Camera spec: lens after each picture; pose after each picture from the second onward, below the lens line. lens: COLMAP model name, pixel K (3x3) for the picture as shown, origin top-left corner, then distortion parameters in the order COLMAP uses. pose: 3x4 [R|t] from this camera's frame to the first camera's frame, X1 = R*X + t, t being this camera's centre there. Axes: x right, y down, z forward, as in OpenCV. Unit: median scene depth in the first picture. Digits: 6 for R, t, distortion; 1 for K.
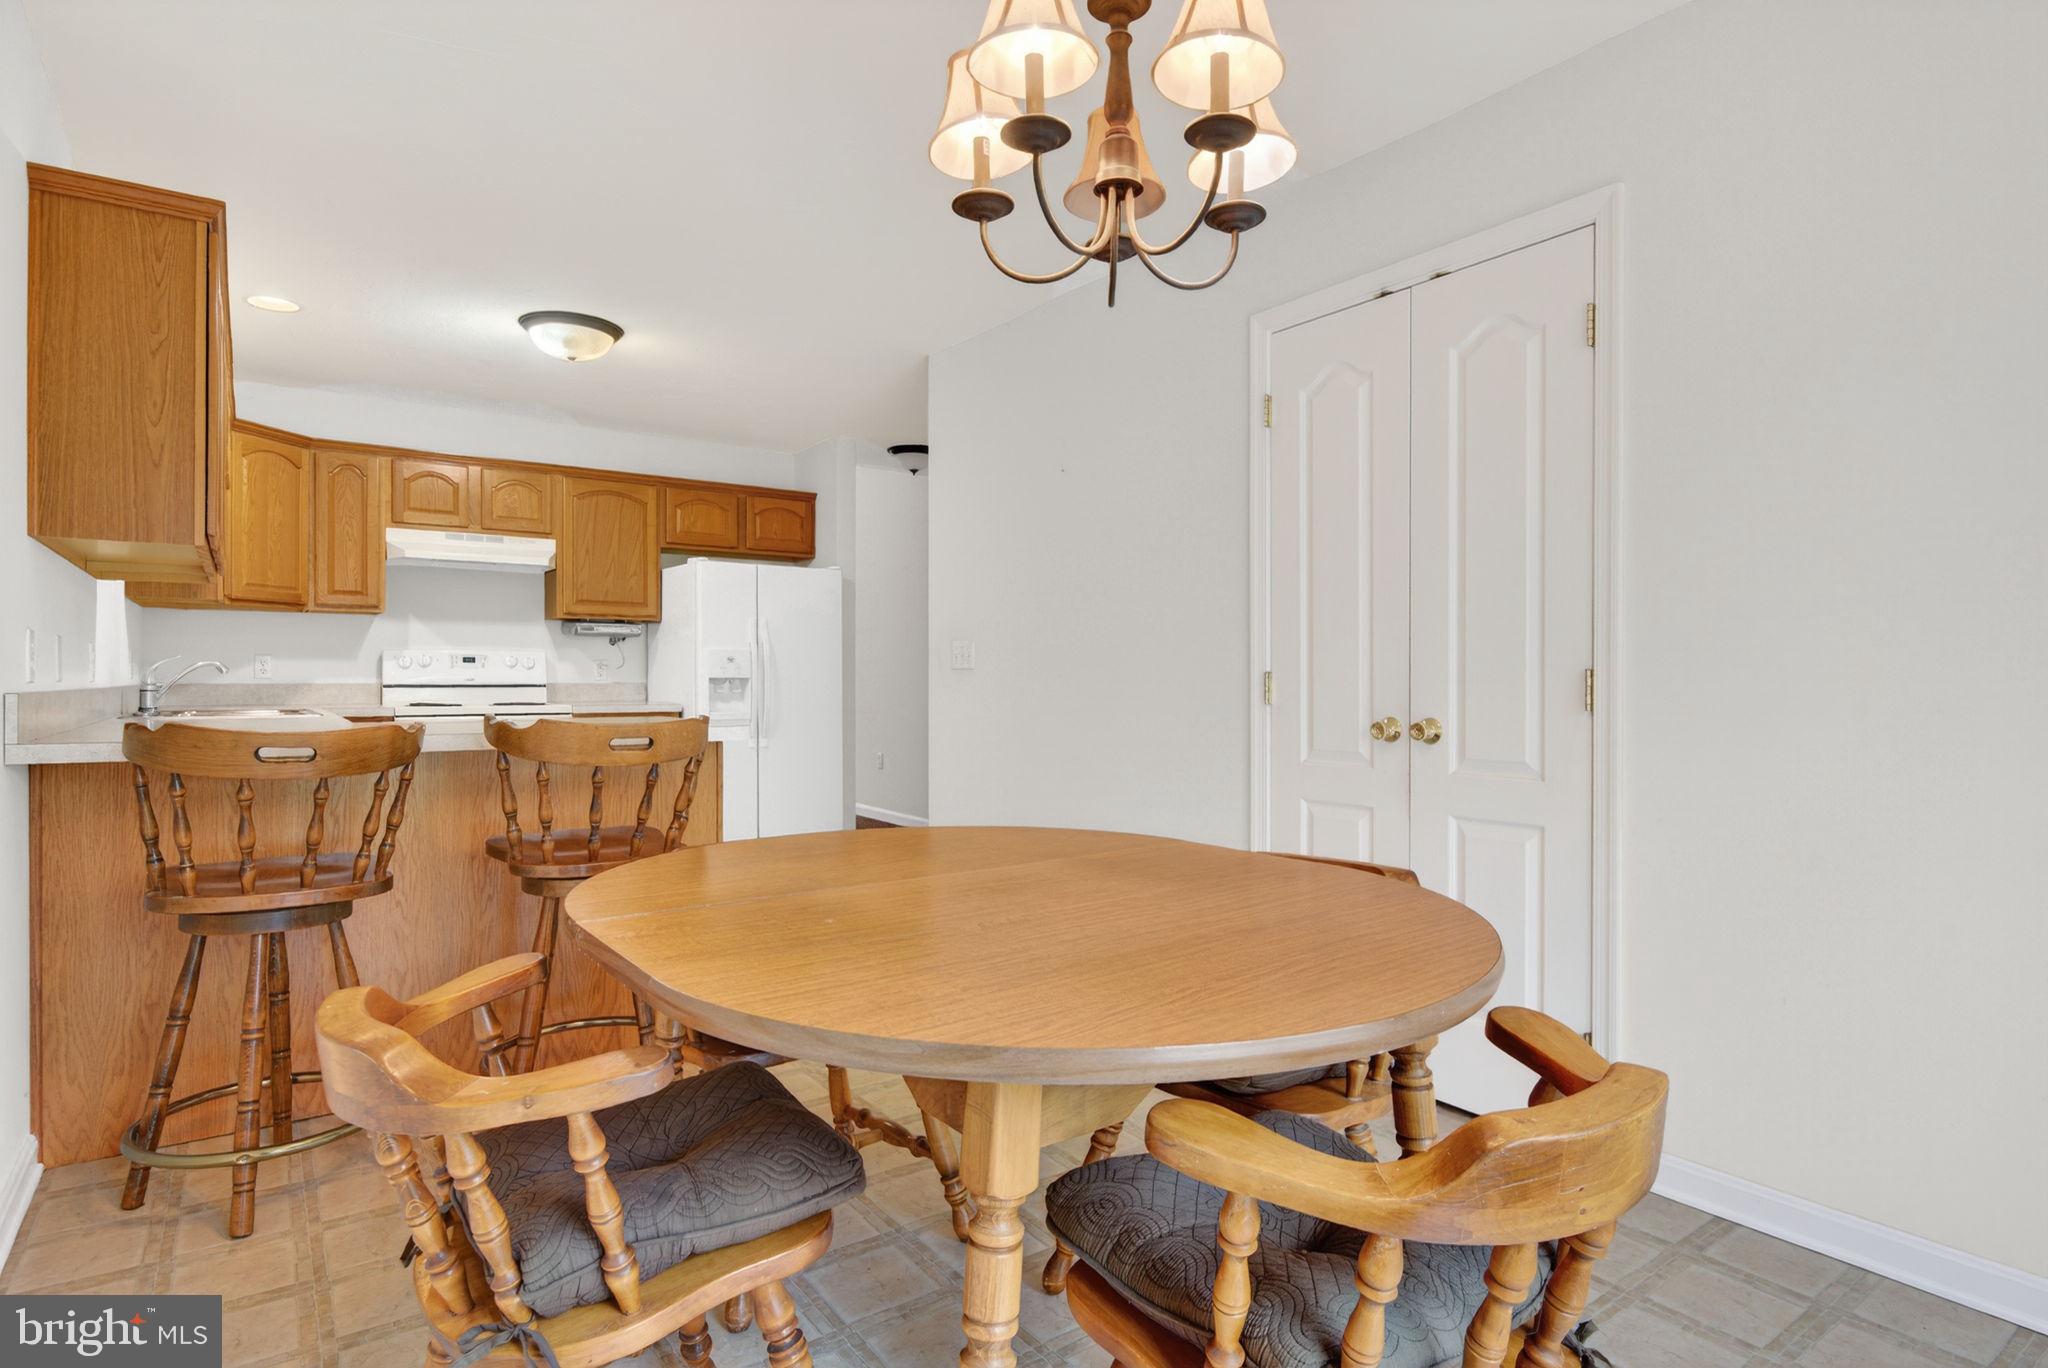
lens RADIAL K [[1077.6, 0, 1028.2], [0, 1077.6, 684.0], [0, 0, 1]] dist [0.006332, -0.000710]
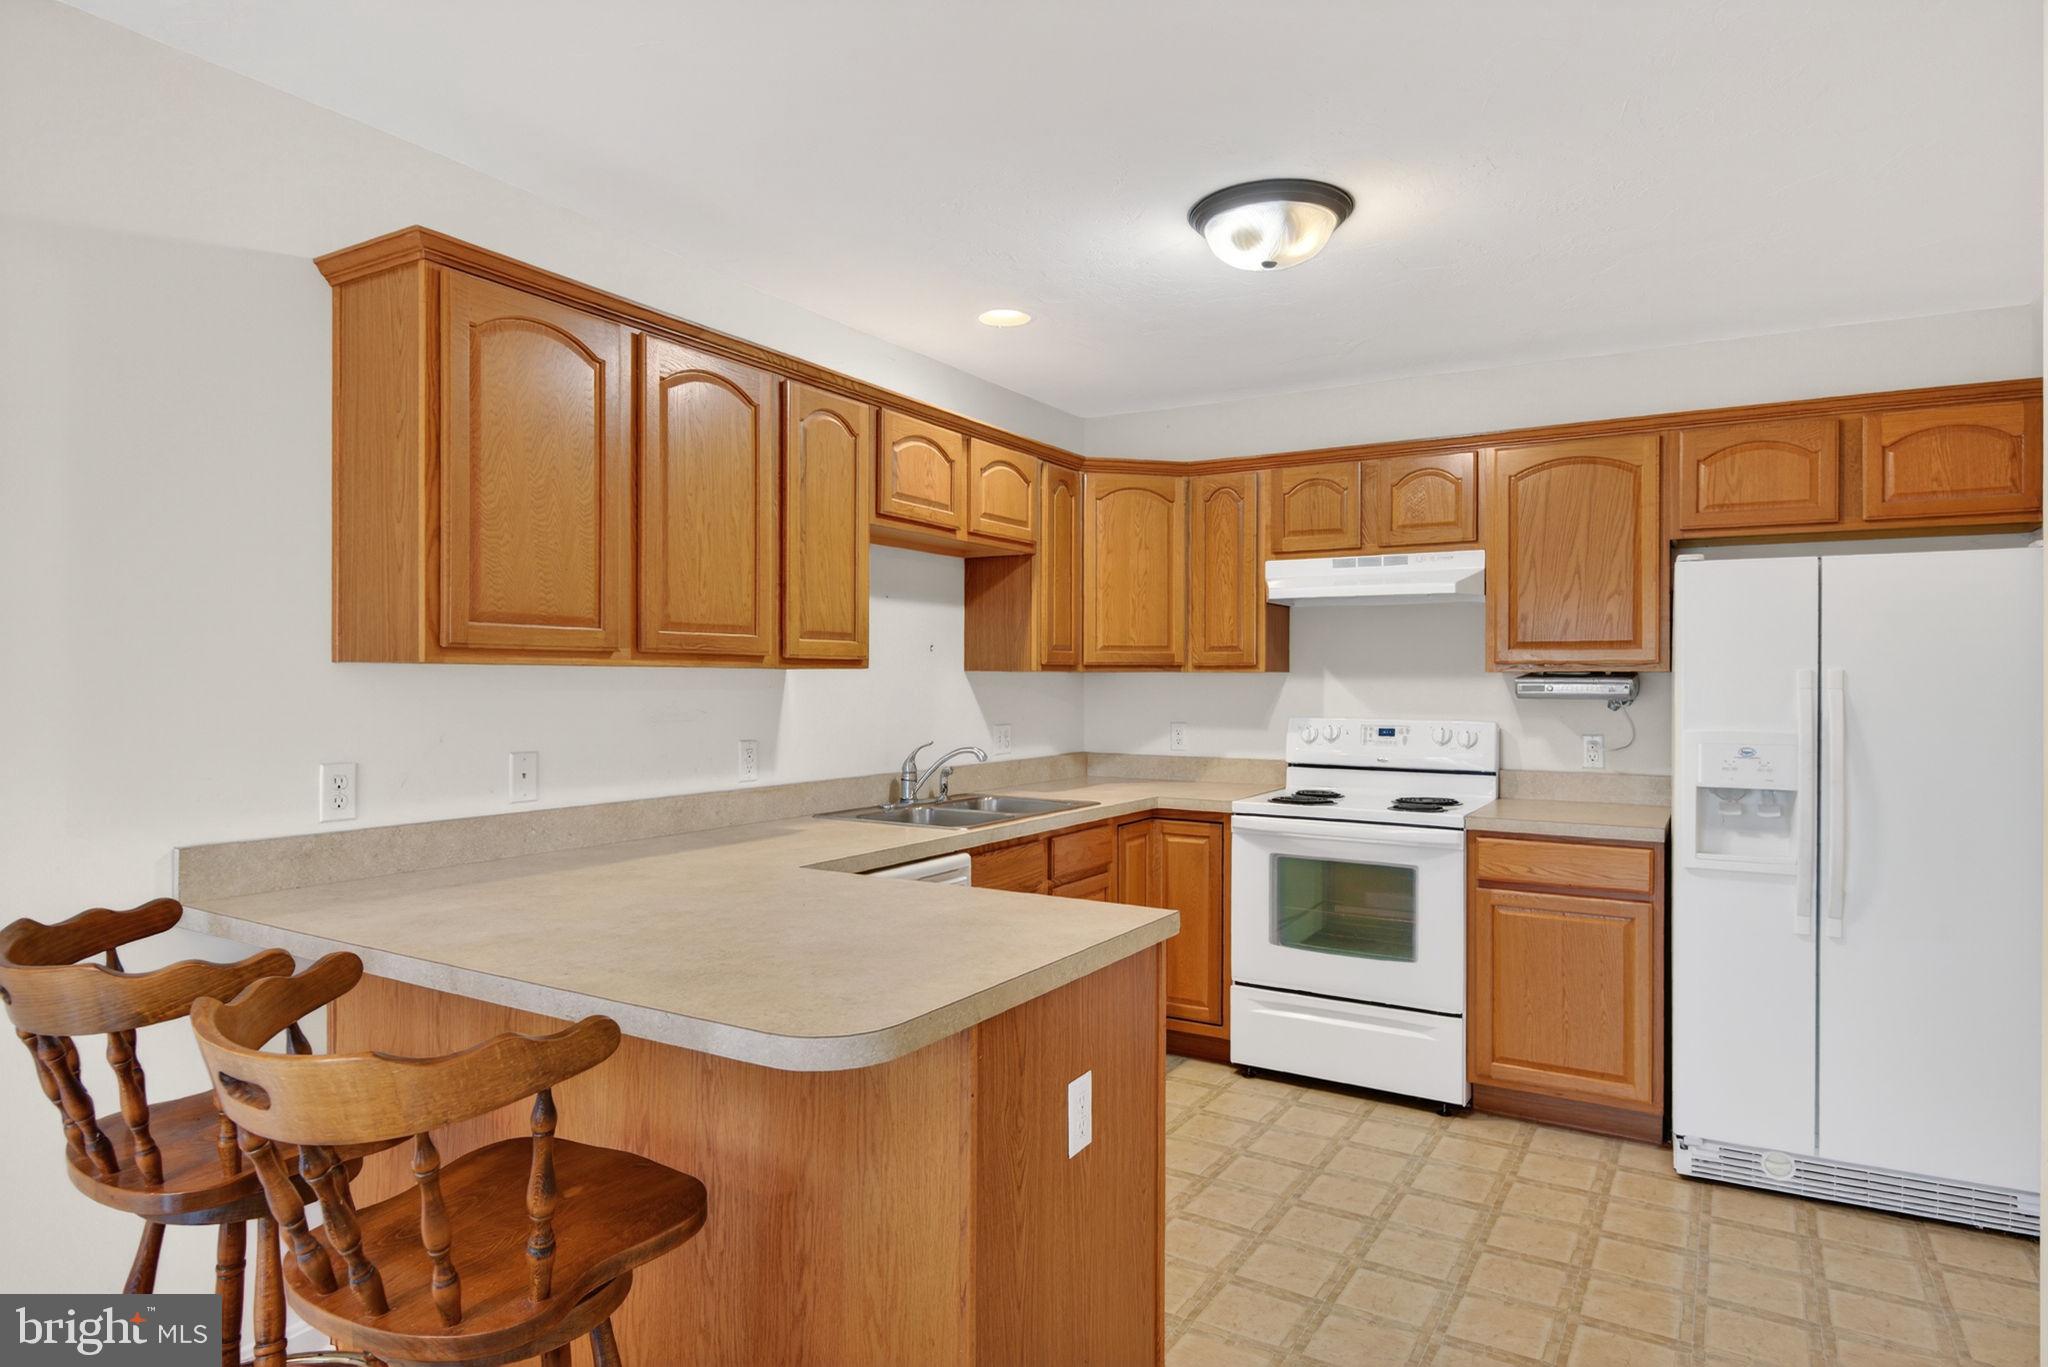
lens RADIAL K [[1170.1, 0, 1030.0], [0, 1170.1, 689.0], [0, 0, 1]] dist [0.005400, -0.010611]
pose [[0.397897, 0.007980, -0.917395, 0.091088], [-0.007142, 0.999959, 0.005601, -0.052904], [0.917402, 0.004323, 0.397938, 0.476052]]
